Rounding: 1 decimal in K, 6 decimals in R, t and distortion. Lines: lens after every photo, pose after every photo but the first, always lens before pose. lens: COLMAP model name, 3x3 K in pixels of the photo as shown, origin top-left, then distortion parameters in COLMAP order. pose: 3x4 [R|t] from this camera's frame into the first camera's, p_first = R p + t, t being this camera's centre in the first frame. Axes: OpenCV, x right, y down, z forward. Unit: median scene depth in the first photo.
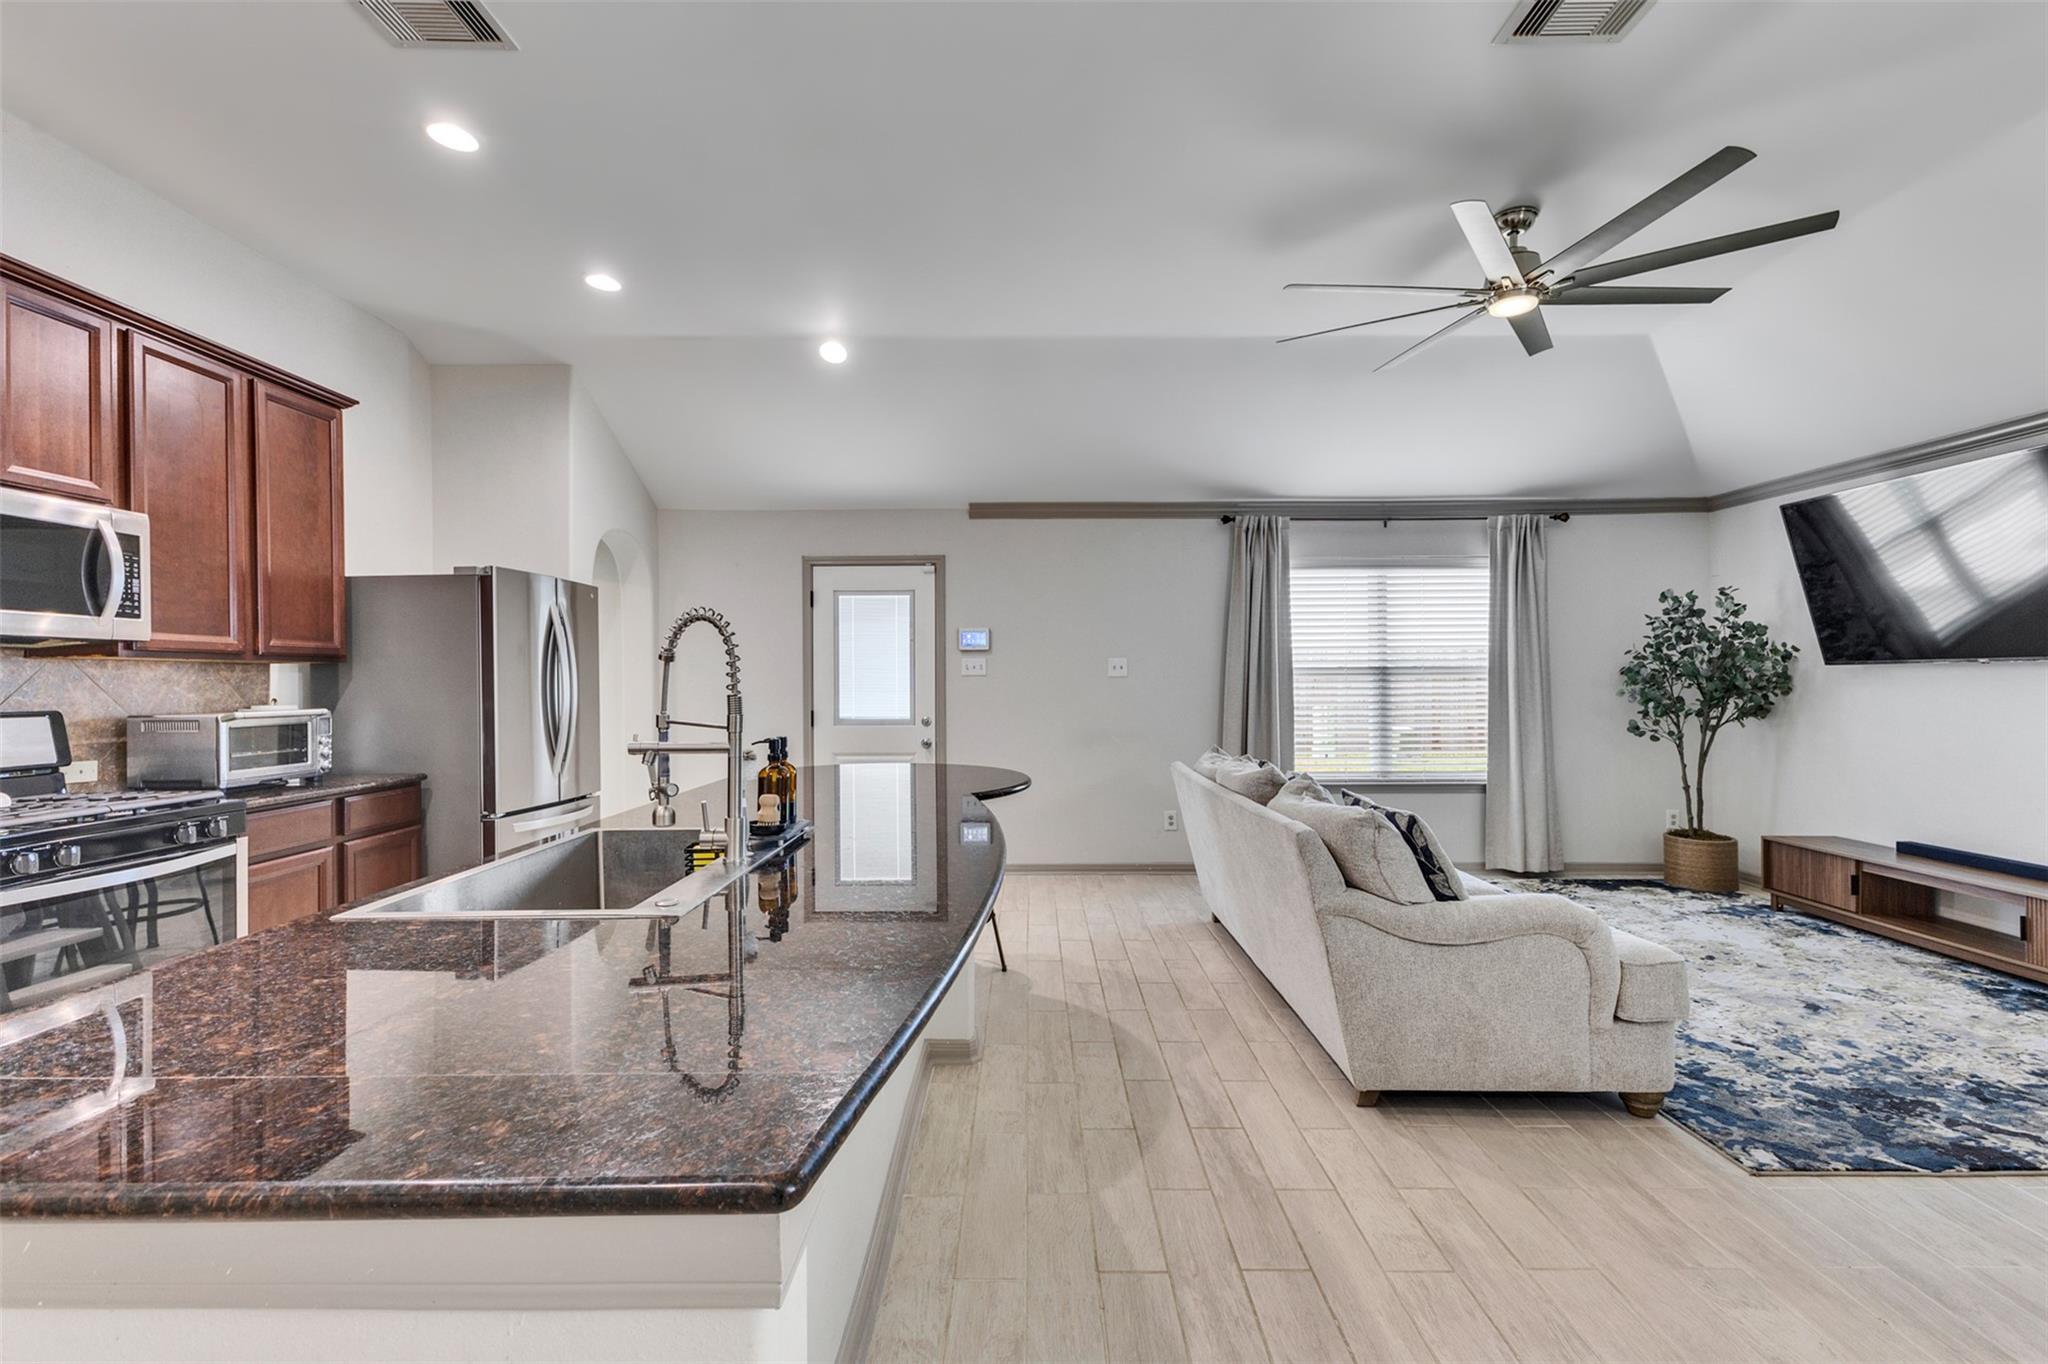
lens RADIAL K [[880.1, 0, 1022.3], [0, 880.1, 681.6], [0, 0, 1]] dist [0.017221, -0.005903]
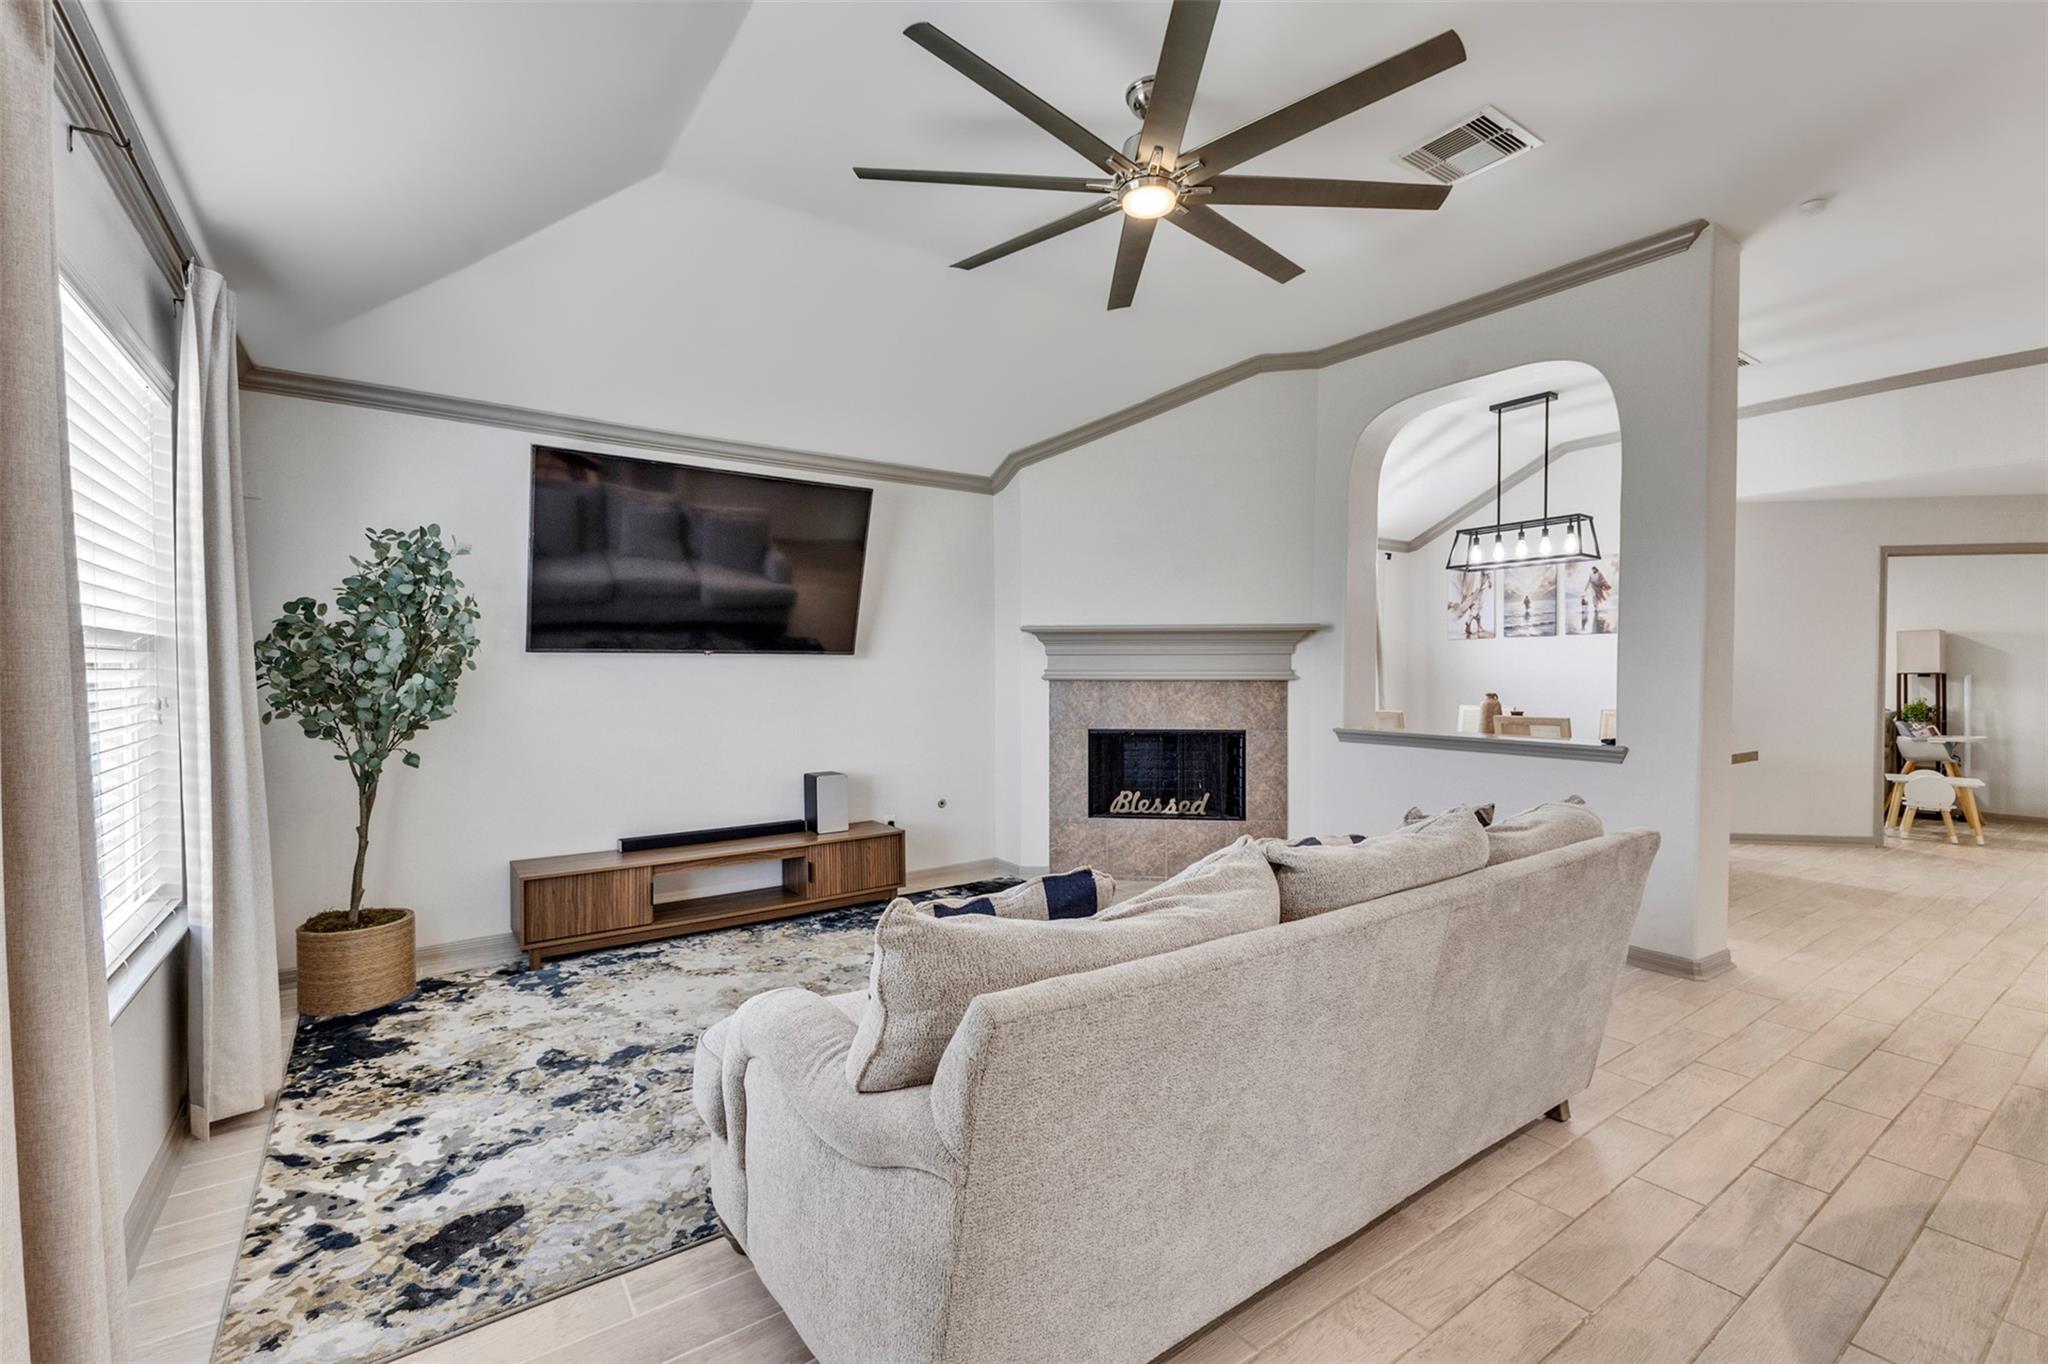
lens RADIAL K [[880.1, 0, 1025.8], [0, 880.1, 673.8], [0, 0, 1]] dist [0.017221, -0.005903]
pose [[-0.586286, 0.000310, 0.810104, -0.027200], [0.004673, 0.999985, 0.002999, 0.001125], [-0.810091, 0.005544, -0.586278, 1.177468]]
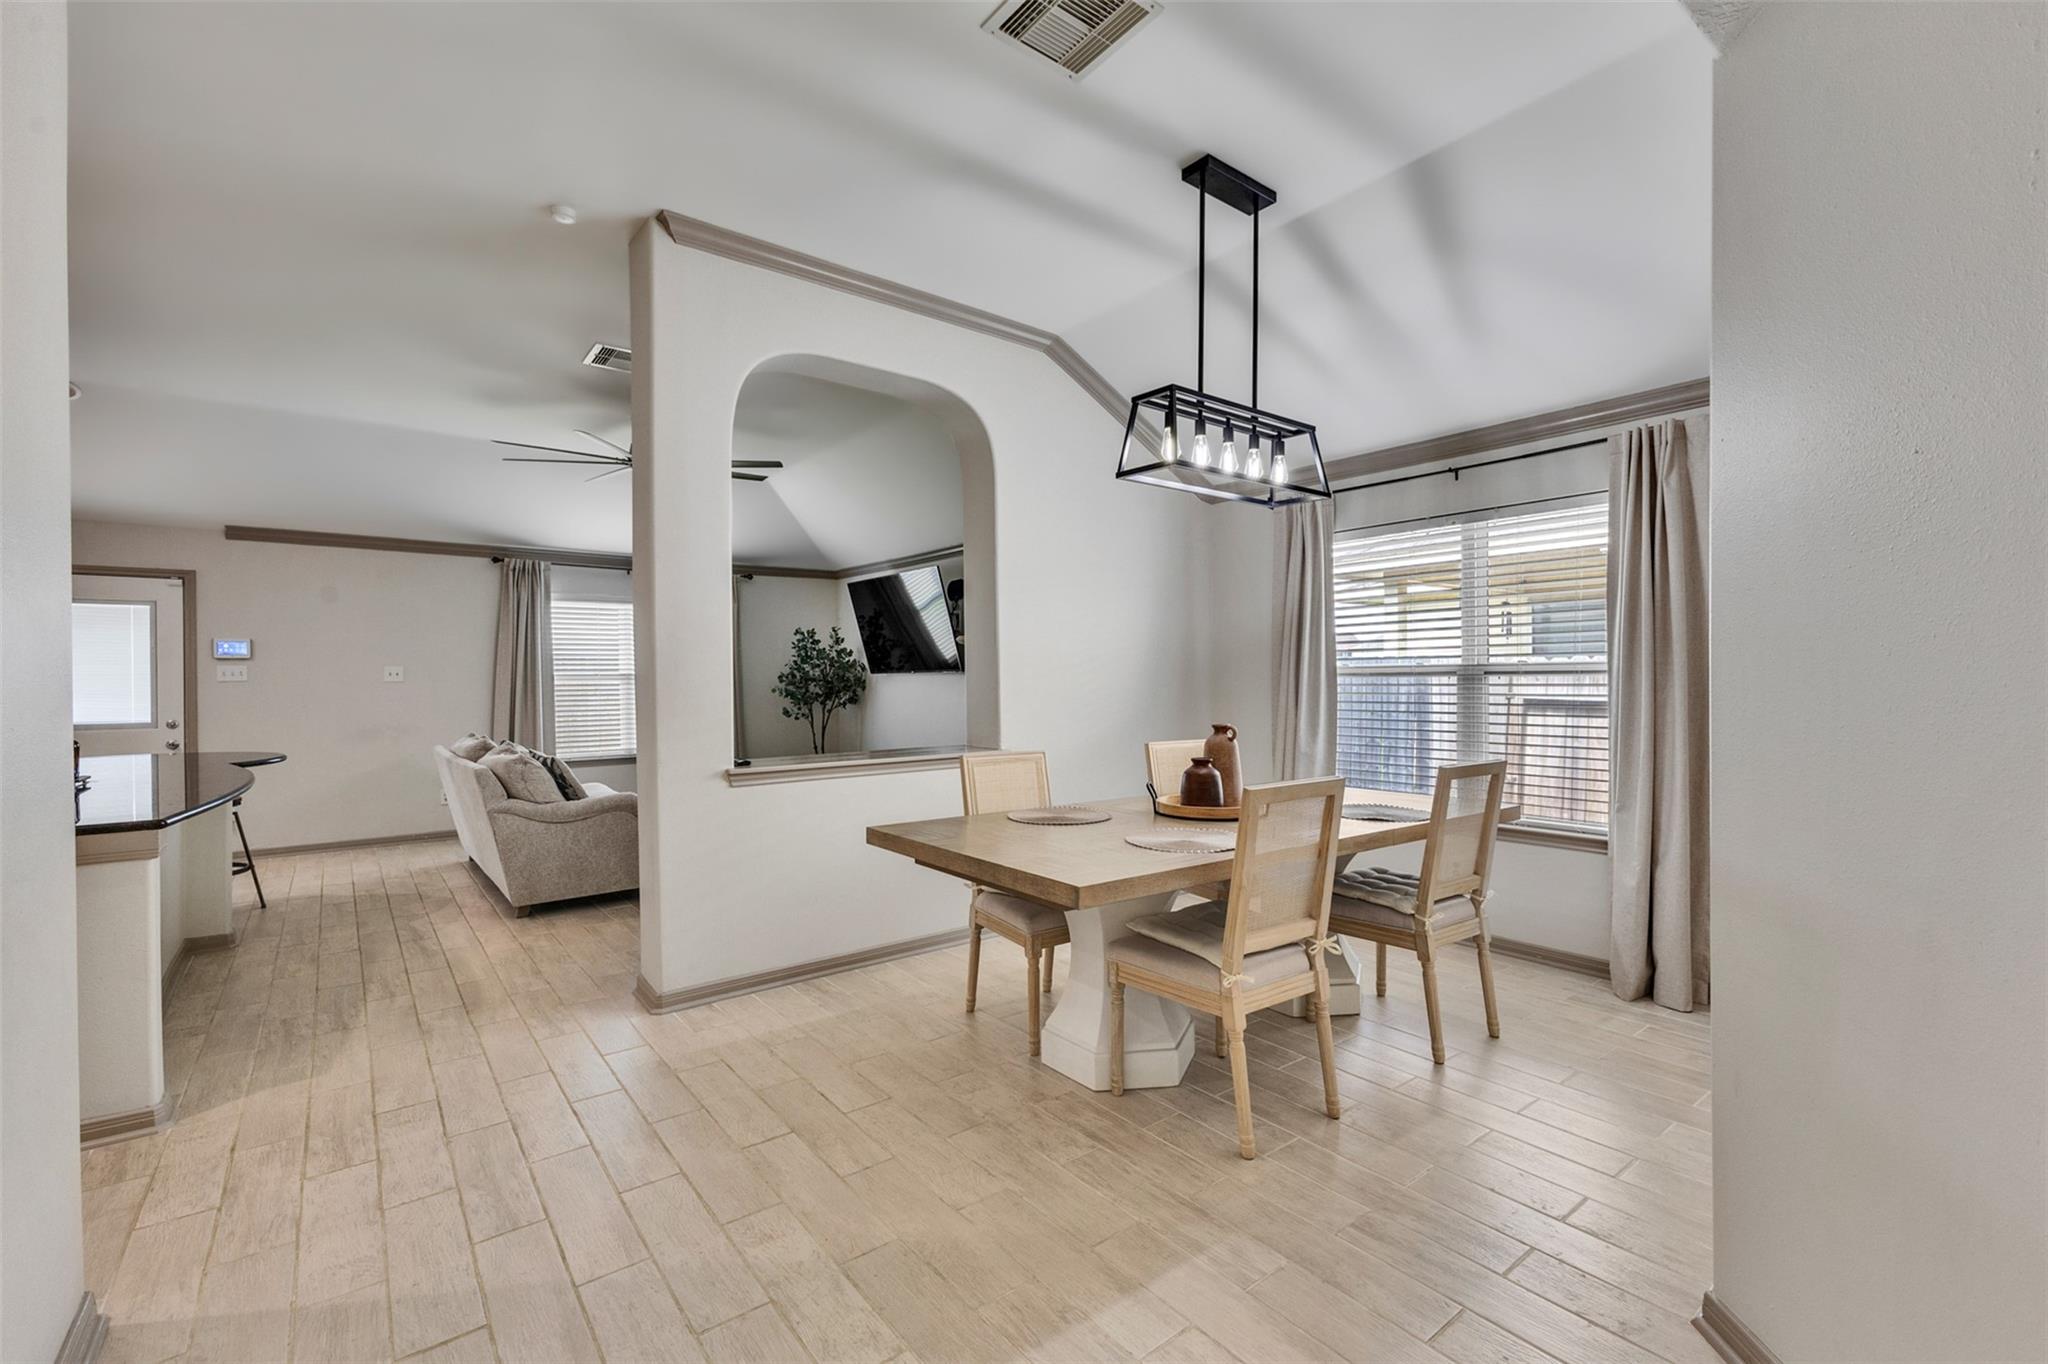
lens RADIAL K [[880.1, 0, 1021.3], [0, 880.1, 680.6], [0, 0, 1]] dist [0.017221, -0.005903]
pose [[0.784553, -0.003964, 0.620049, 0.038526], [0.006228, 0.999980, -0.001486, 0.000103], [-0.620030, 0.005028, 0.784562, -0.627405]]
